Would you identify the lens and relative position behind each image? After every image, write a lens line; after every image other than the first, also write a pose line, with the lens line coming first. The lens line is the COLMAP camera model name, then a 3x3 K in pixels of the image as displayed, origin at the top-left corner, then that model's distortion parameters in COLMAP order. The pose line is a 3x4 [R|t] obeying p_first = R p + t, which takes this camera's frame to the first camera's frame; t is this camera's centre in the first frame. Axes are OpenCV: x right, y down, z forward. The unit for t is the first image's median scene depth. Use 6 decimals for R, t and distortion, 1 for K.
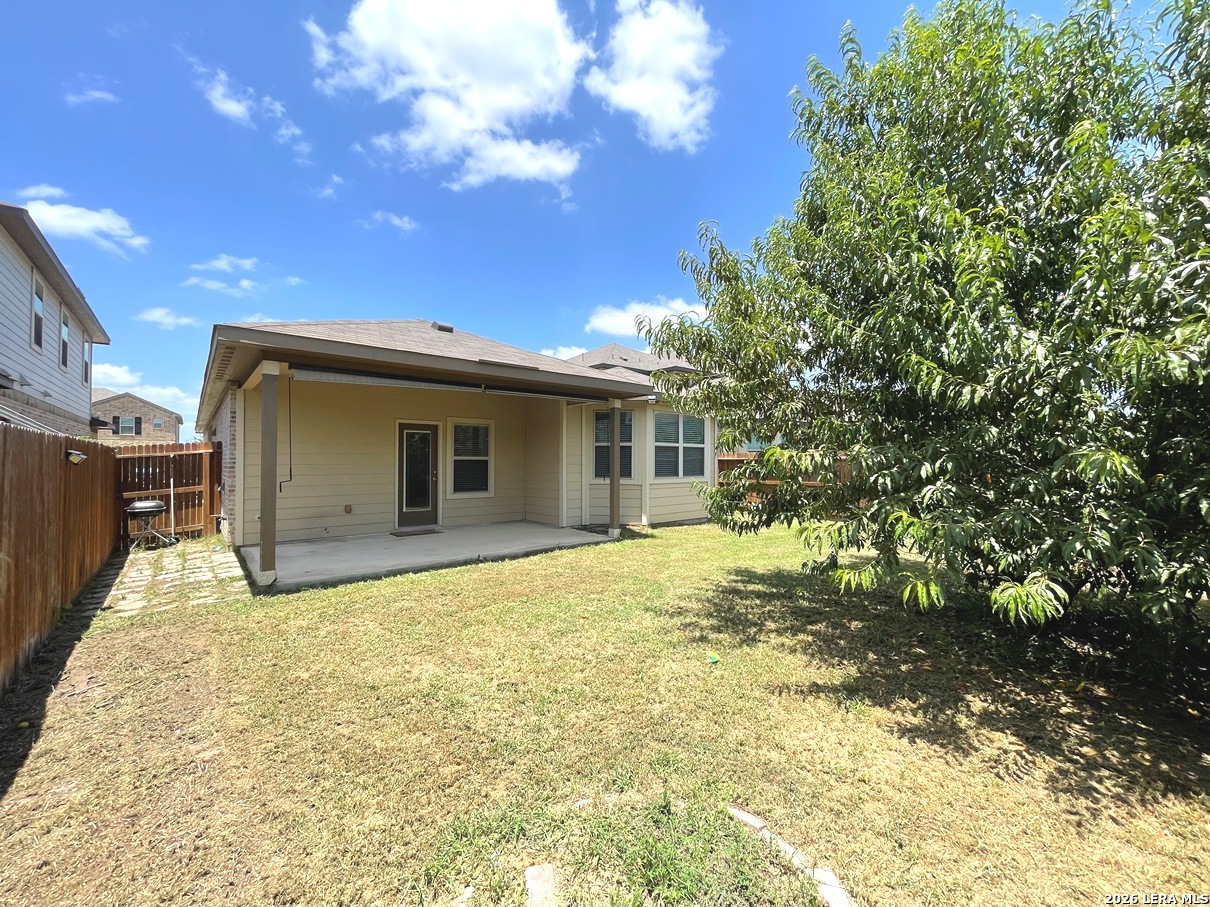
lens RADIAL K [[487.2, 0, 606.8], [0, 487.2, 452.4], [0, 0, 1]] dist [-0.002150, -0.000210]
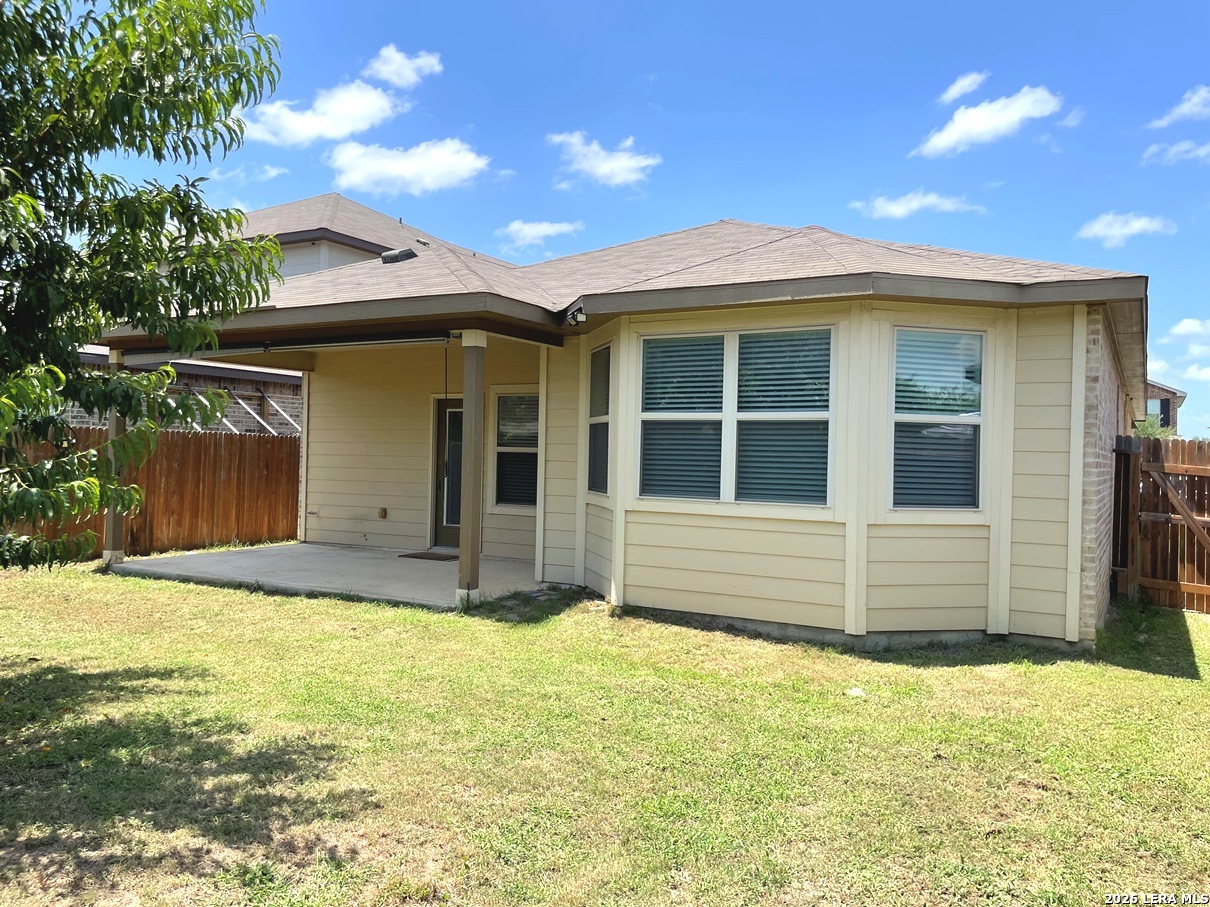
lens RADIAL K [[919.8, 0, 609.5], [0, 919.8, 446.6], [0, 0, 1]] dist [0.104523, -0.147177]
pose [[0.333769, -0.003026, -0.942650, 0.816136], [-0.003836, 0.999982, -0.004569, 0.012621], [0.942647, 0.005141, 0.333752, 0.698227]]
